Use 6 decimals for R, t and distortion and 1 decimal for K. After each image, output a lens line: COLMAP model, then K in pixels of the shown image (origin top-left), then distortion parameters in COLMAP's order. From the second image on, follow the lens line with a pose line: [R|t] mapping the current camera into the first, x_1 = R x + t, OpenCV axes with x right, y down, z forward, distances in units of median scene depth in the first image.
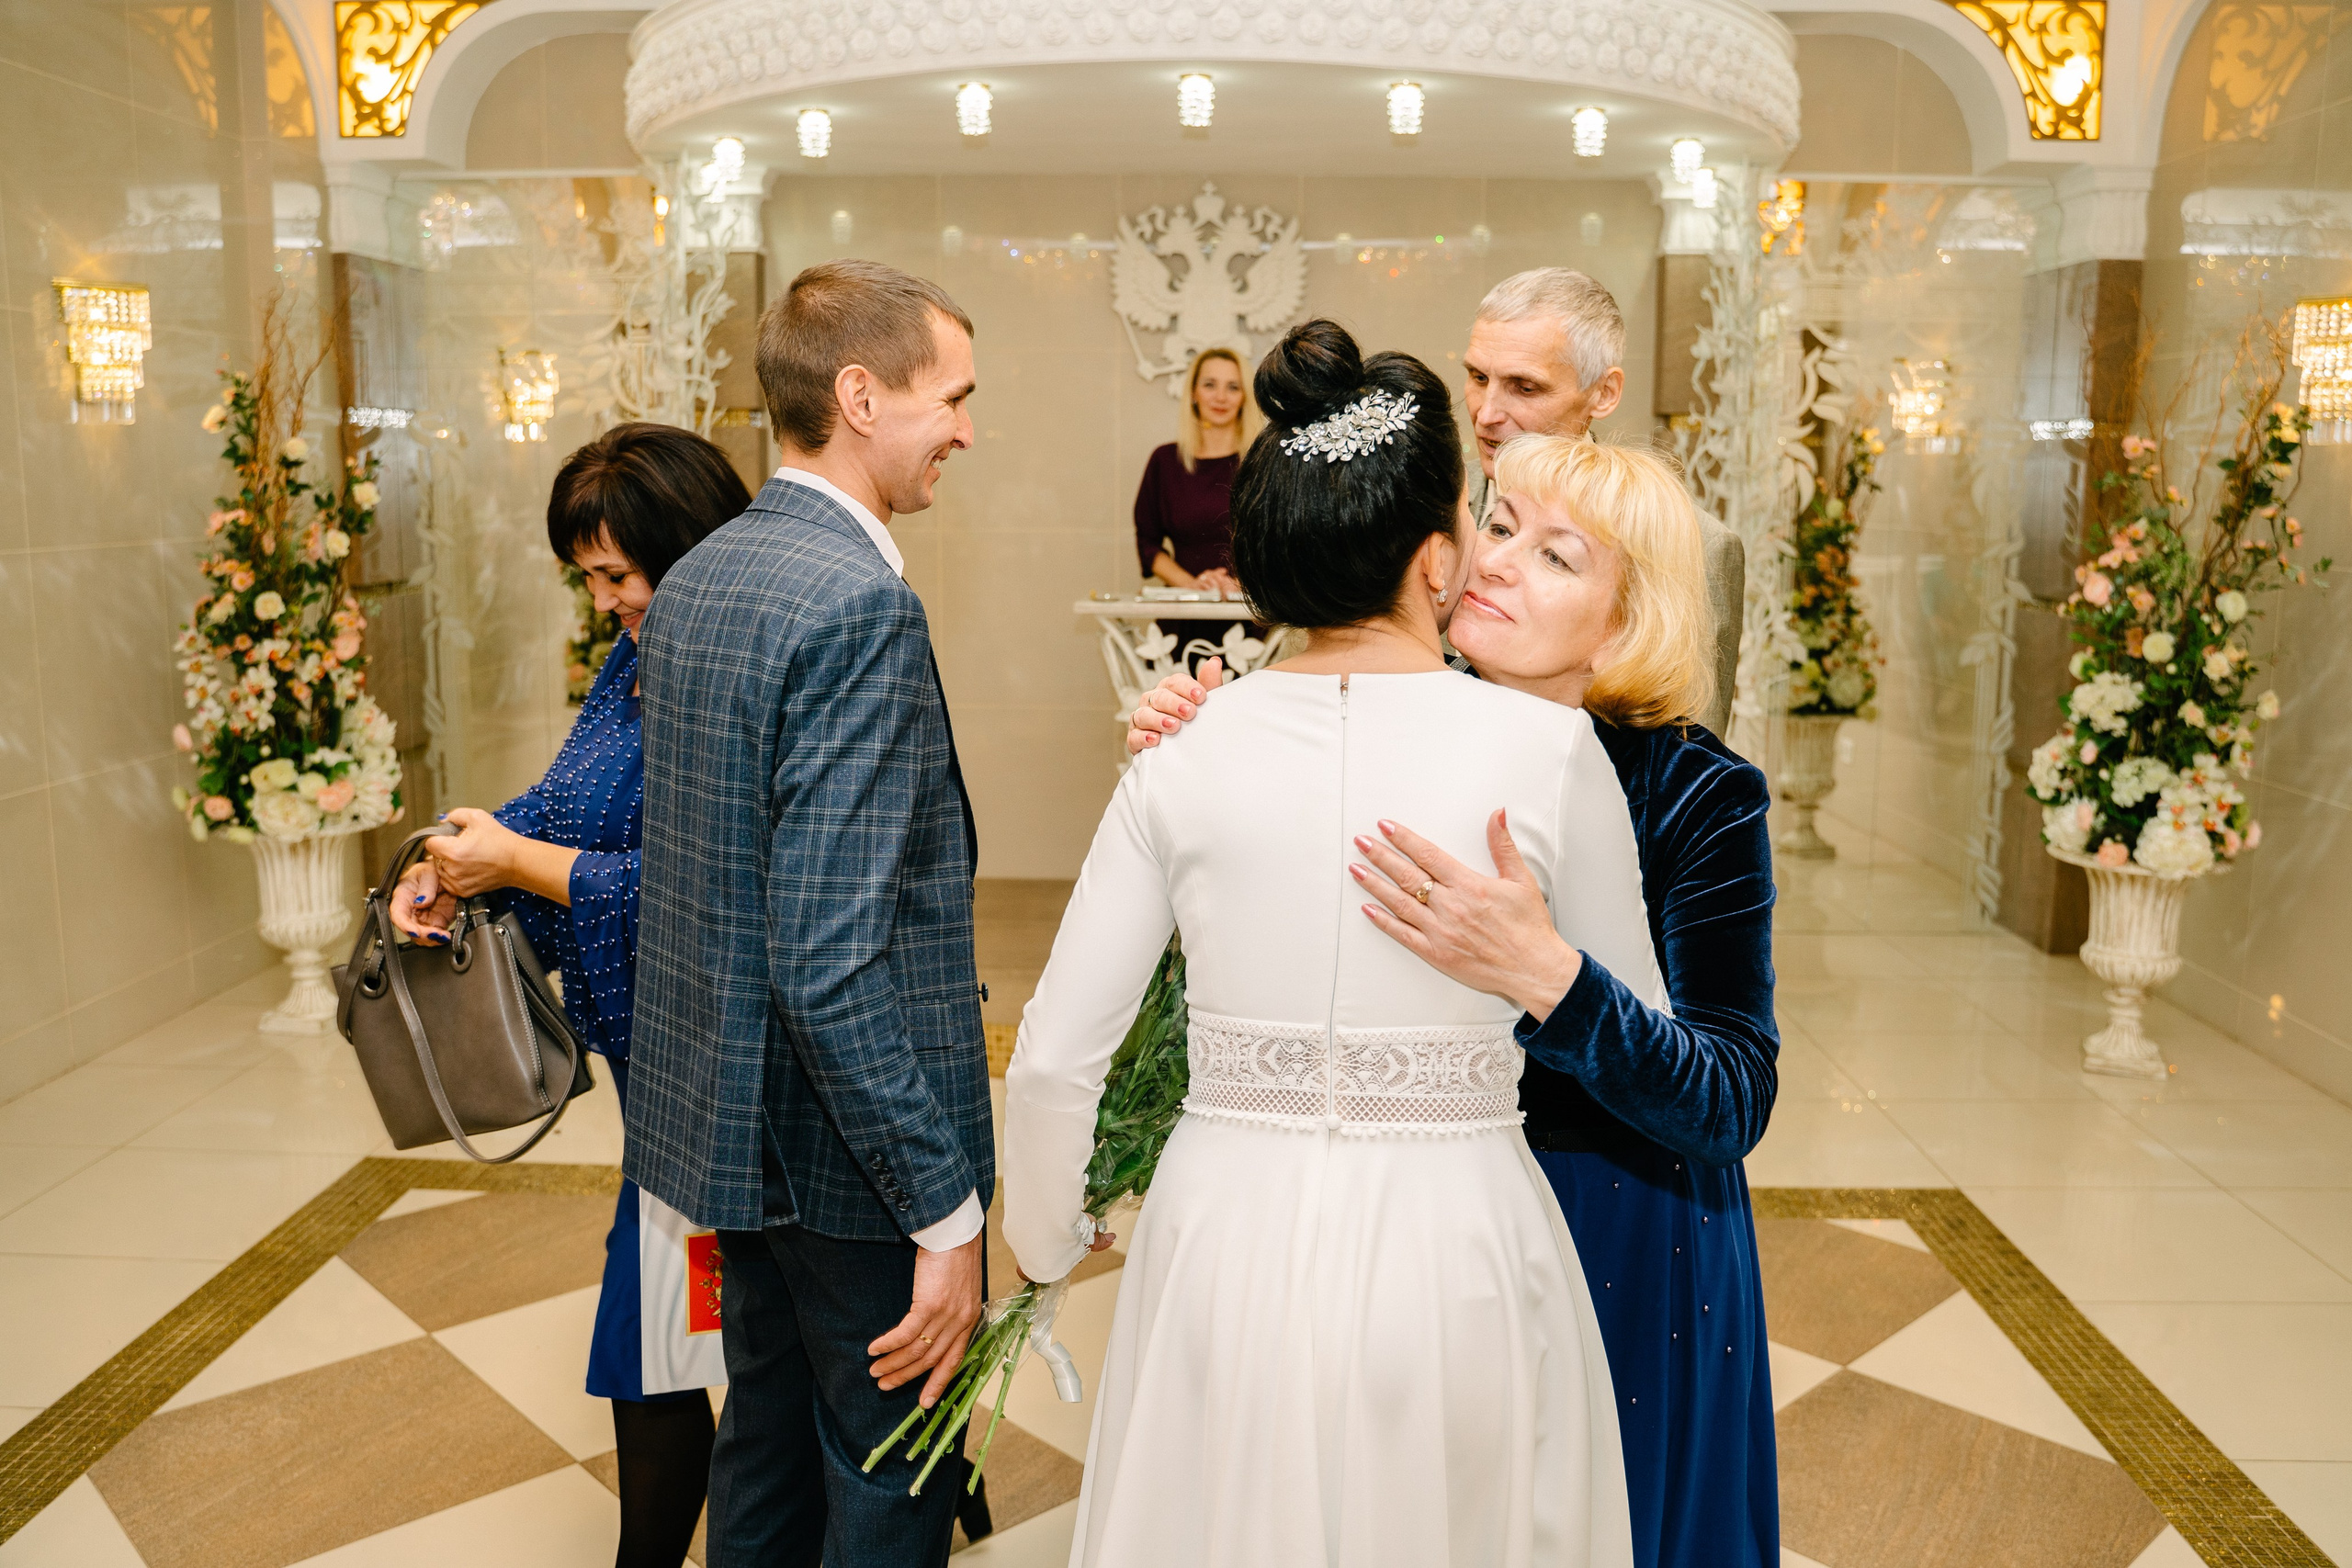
lens RADIAL K [[1939.3, 0, 1178.4], [0, 1939.3, 779.6], [0, 0, 1]] dist [-0.079844, 0.041256]
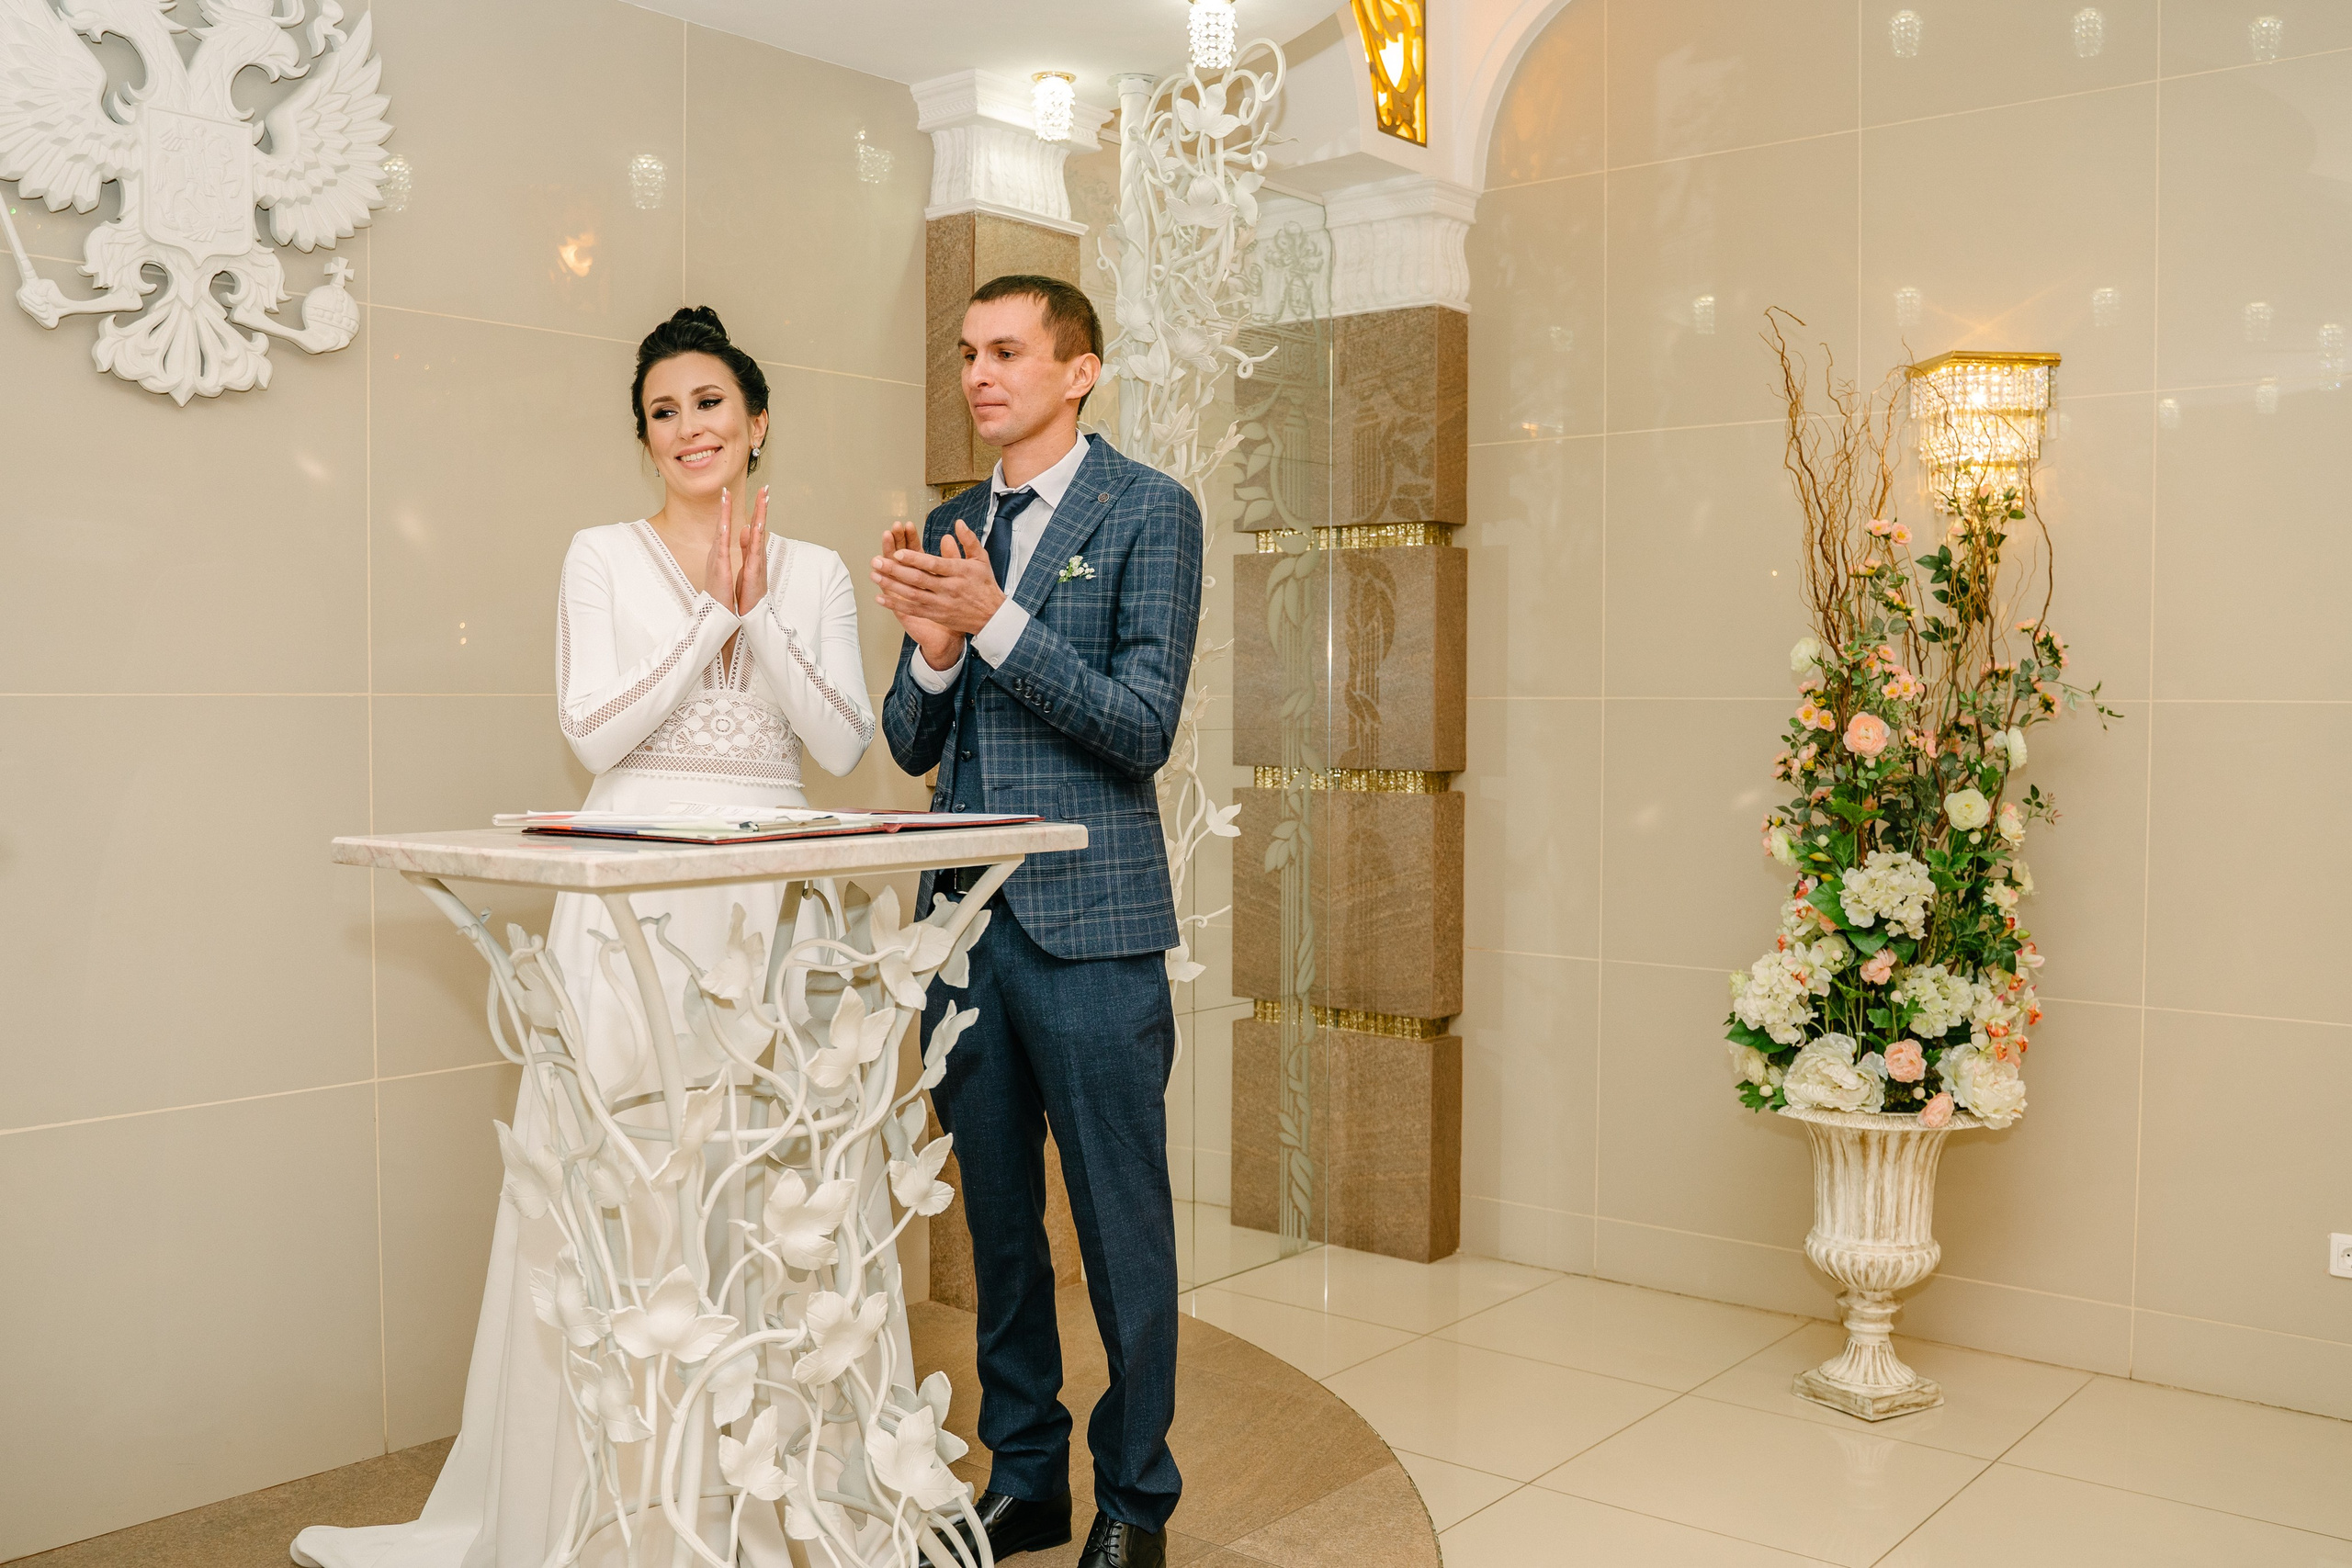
lens RADIAL K [[2178.8, 0, 1175.0], [0, 2178.8, 796.7], [0, 0, 1]] dist [-0.046056, 0.000000]
pose [[0.609773, -0.043491, 0.791382, -0.297292], [0.127684, 0.990841, -0.043931, -0.071985], [-0.782223, 0.127835, 0.609742, 0.692667]]
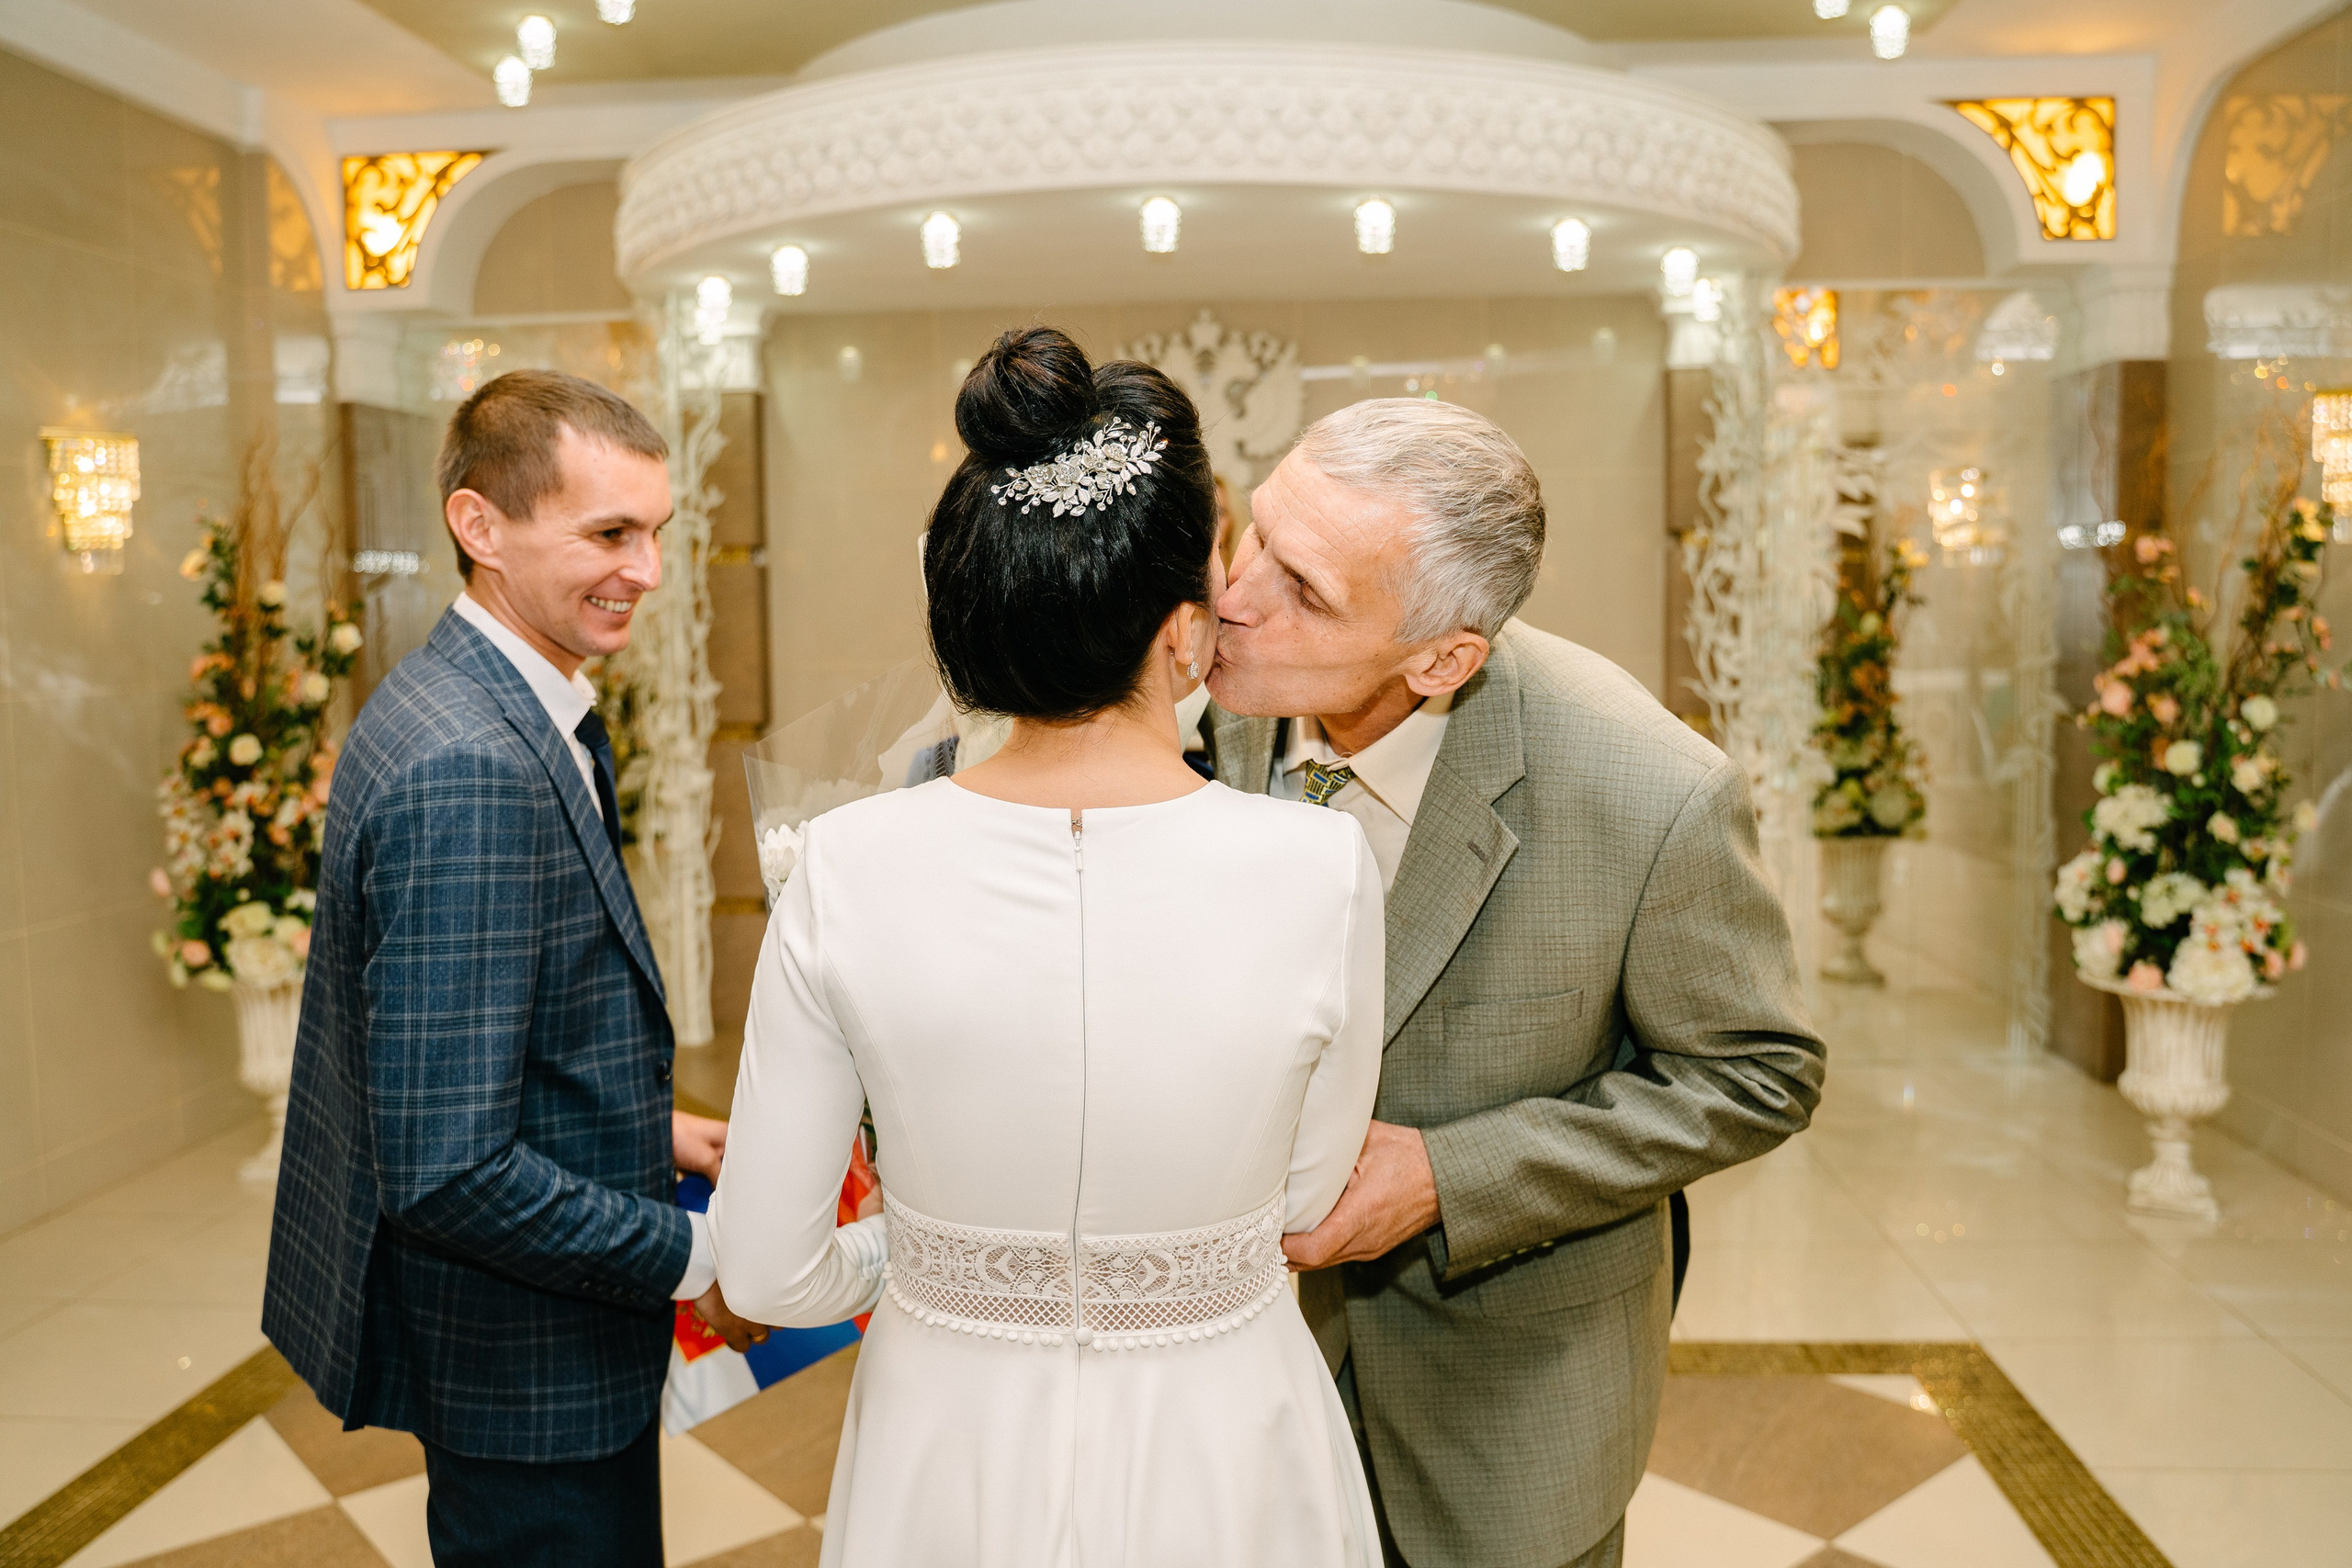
lens RADIAL K [[1939.3, 0, 1168.7], [0, 1939.3, 779.7], [0, 0, 1]] dist [-0.079844, 0.041256]
pose [[0.998643, -0.016839, -0.049274, 0.052447], [0.013433, 0.997550, -0.068662, -0.000550], [0.050309, 0.067907, 0.996422, 0.029350]]
